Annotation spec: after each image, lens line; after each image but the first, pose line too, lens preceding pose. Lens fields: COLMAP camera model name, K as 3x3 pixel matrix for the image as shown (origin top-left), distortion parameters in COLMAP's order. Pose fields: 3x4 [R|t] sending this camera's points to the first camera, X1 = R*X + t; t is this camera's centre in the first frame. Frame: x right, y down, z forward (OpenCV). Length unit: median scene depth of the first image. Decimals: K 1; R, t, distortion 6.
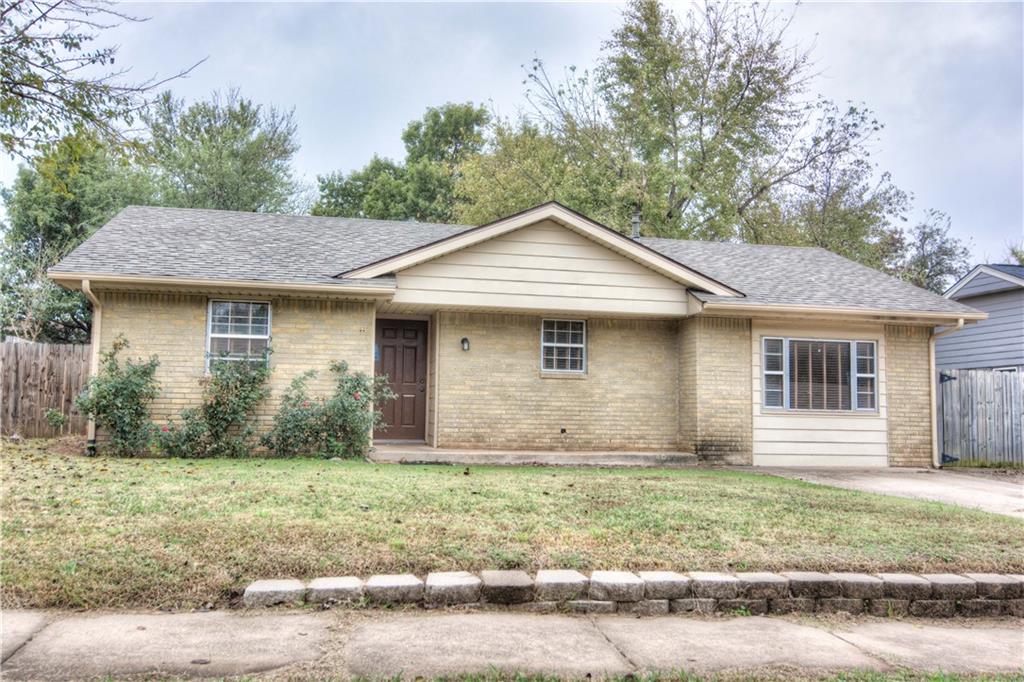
lens RADIAL K [[921.0, 0, 512.1], [0, 921.0, 337.0], [0, 0, 1]] dist [0.012395, -0.007529]
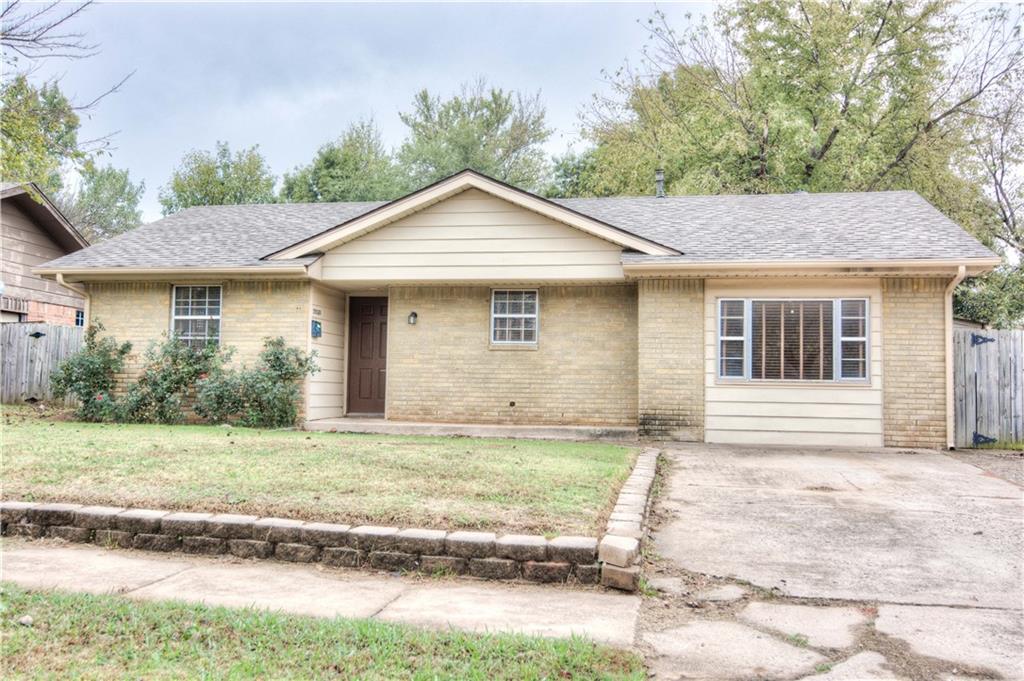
lens RADIAL K [[977.9, 0, 511.2], [0, 977.9, 343.6], [0, 0, 1]] dist [0.007987, 0.000000]
pose [[0.921221, -0.024673, -0.388257, 0.458223], [0.032491, 0.999380, 0.013582, 0.024400], [0.387681, -0.025127, 0.921451, 0.051253]]
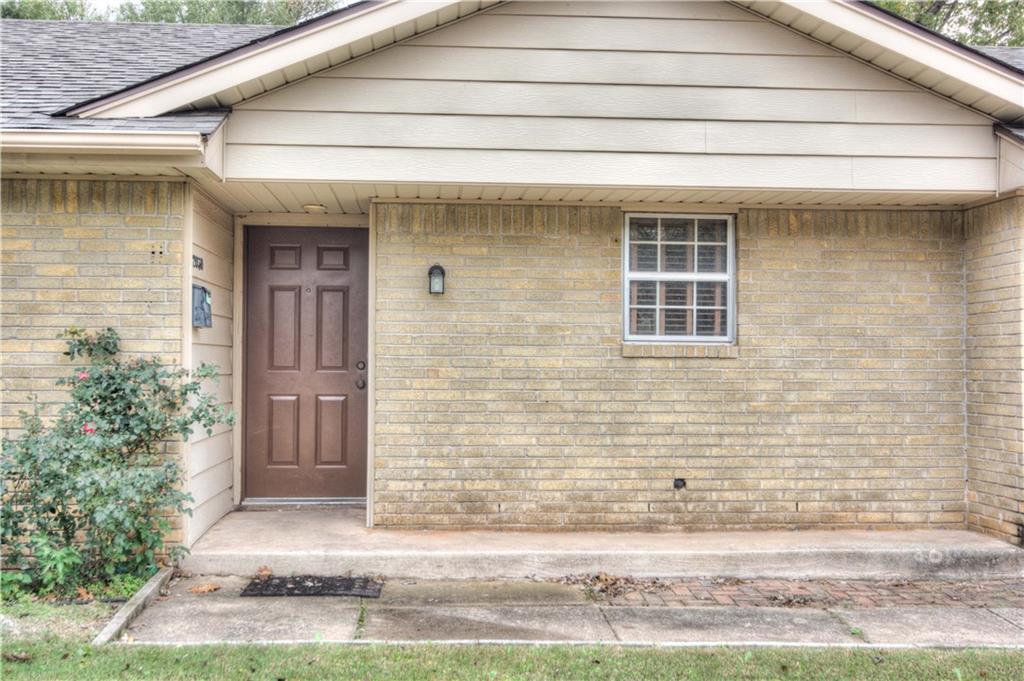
lens RADIAL K [[1172.0, 0, 510.0], [0, 1172.0, 343.0], [0, 0, 1]] dist [0.018104, 0.000000]
pose [[0.988871, -0.013763, -0.148140, 0.059305], [0.023715, 0.997563, 0.065624, 0.002288], [0.146875, -0.068407, 0.986787, 0.472959]]
